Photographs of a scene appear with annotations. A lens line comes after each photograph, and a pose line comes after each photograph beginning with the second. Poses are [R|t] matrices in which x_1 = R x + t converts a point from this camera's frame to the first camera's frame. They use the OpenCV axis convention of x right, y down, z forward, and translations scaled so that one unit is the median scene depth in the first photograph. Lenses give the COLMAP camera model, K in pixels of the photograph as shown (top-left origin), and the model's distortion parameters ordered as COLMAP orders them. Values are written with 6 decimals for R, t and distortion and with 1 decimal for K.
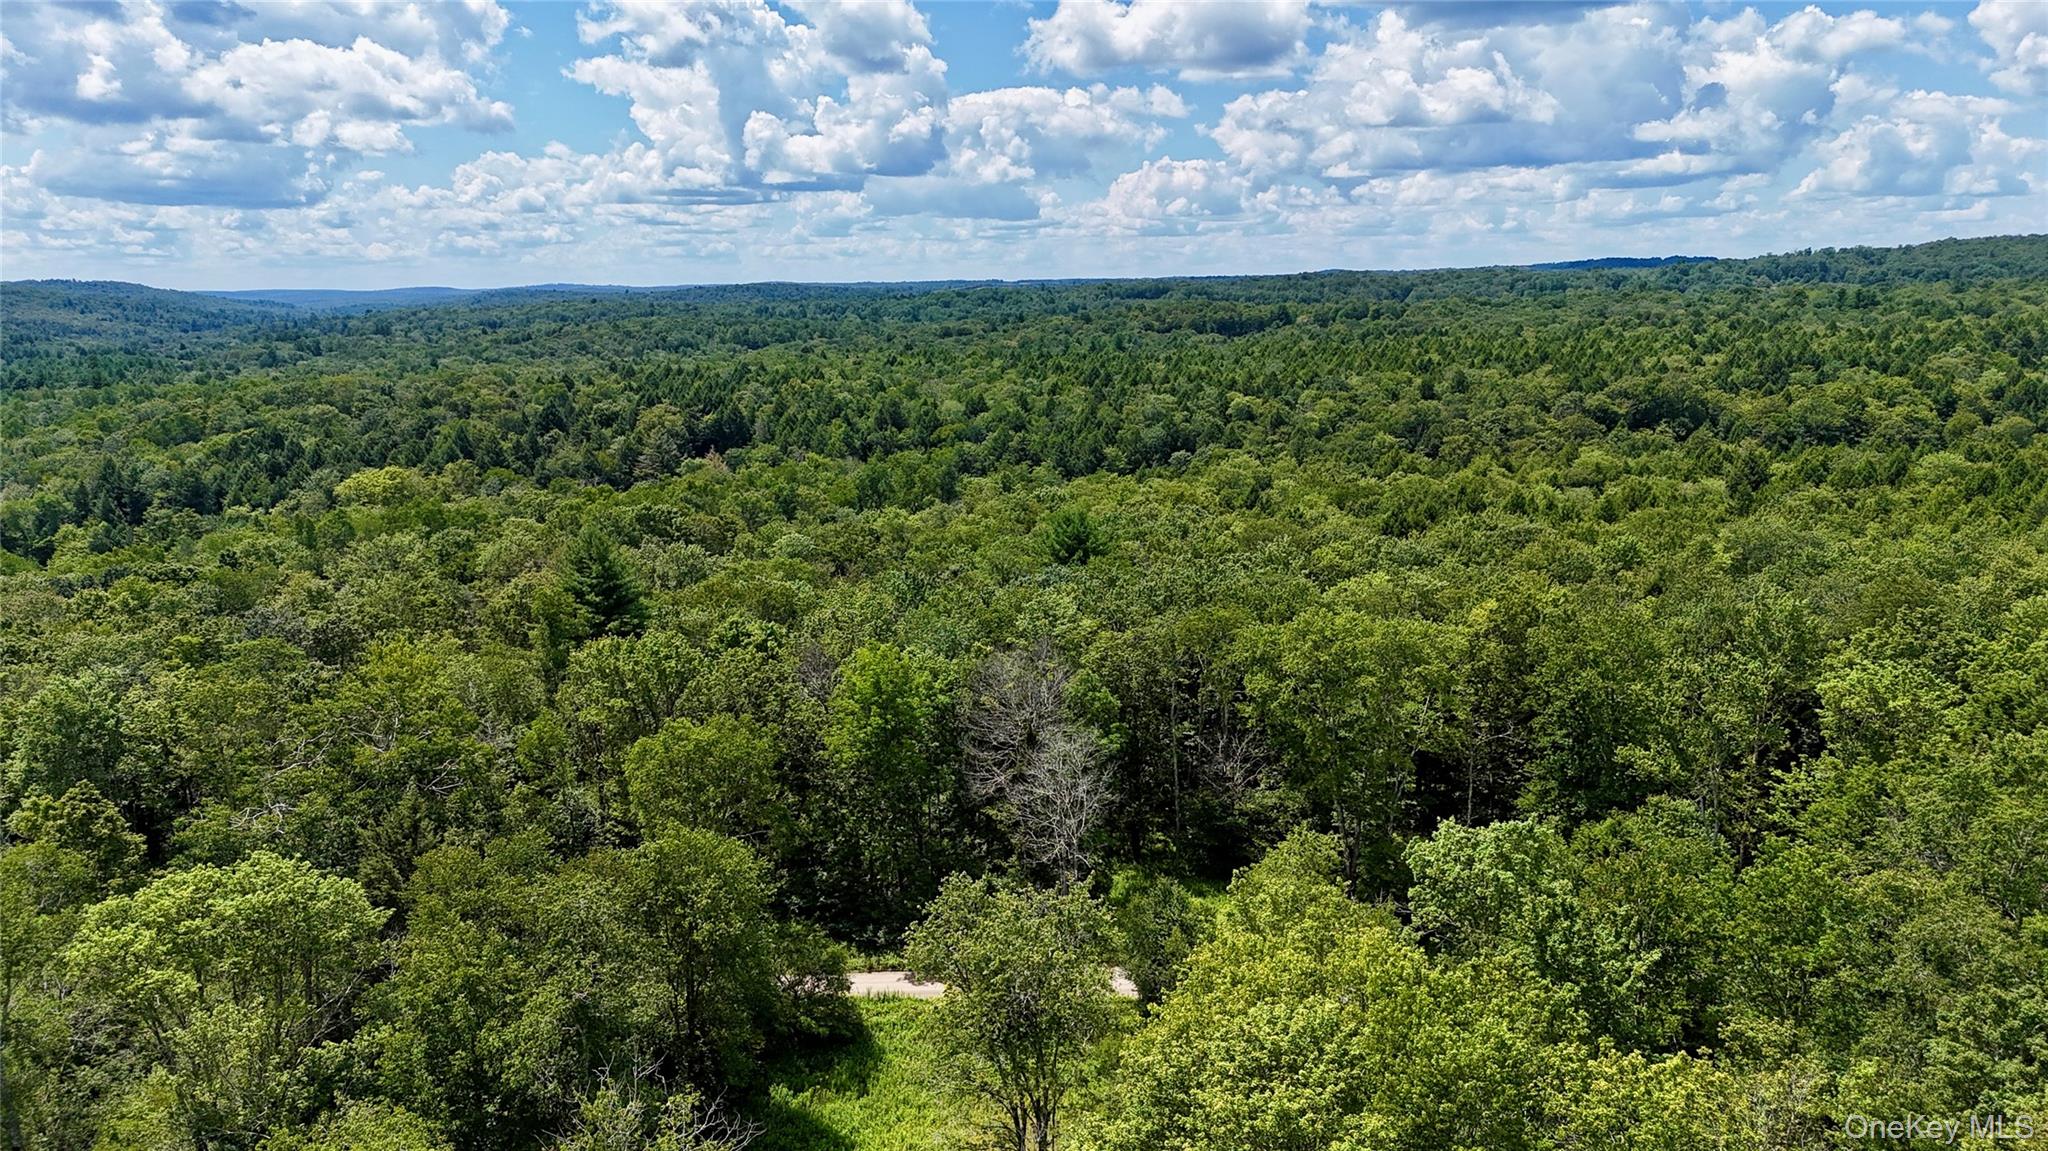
lens RADIAL K [[1495.3, 0, 1024.0], [0, 1495.3, 575.5], [0, 0, 1]] dist [0.063201, -0.001037]
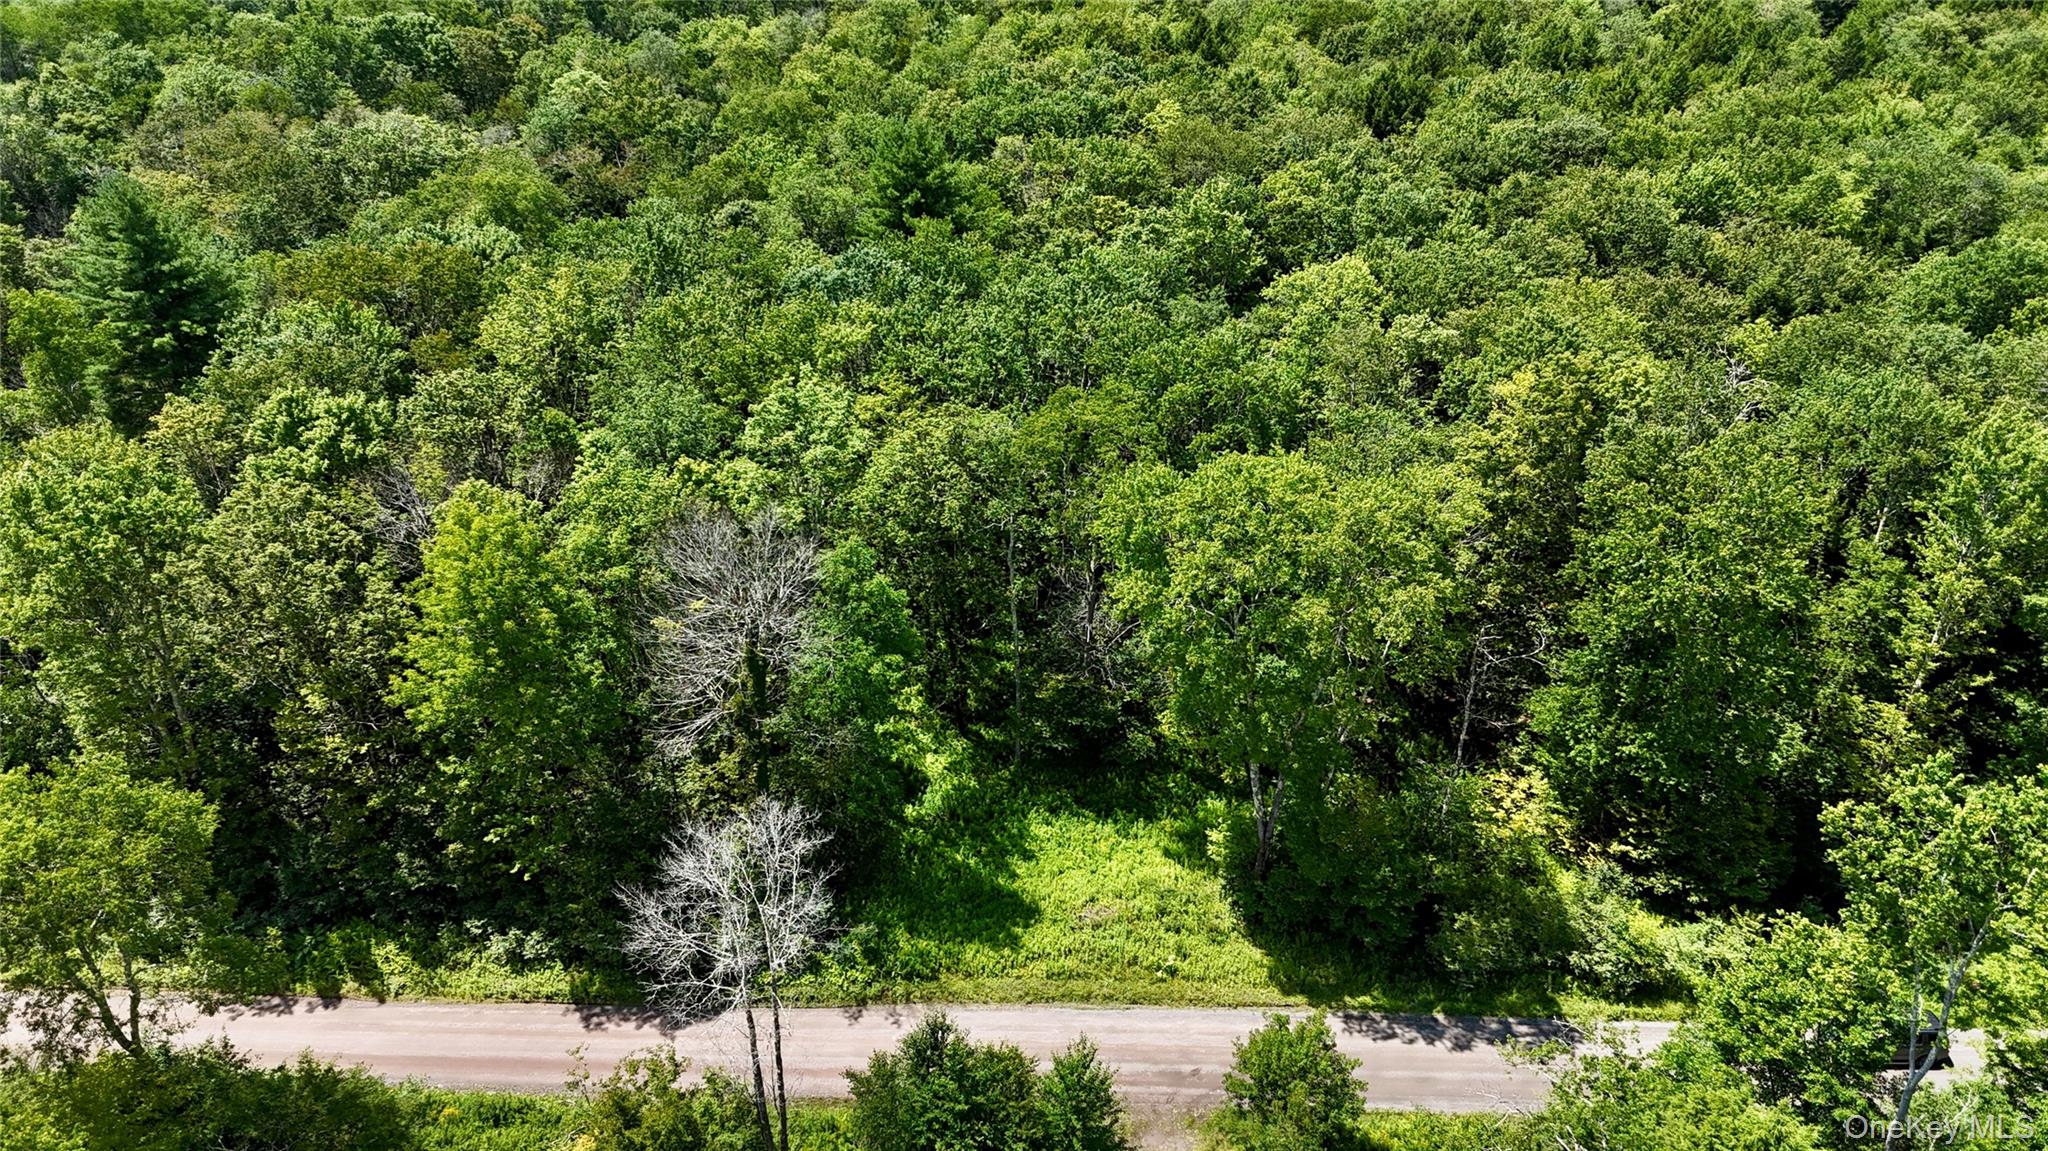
lens RADIAL K [[1495.3, 0, 1024.0], [0, 1495.3, 575.5], [0, 0, 1]] dist [0.063201, -0.001037]
pose [[0.999442, 0.004413, 0.033119, 0.072097], [-0.015938, 0.934157, 0.356506, -0.108717], [-0.029365, -0.356834, 0.933706, 0.346711]]
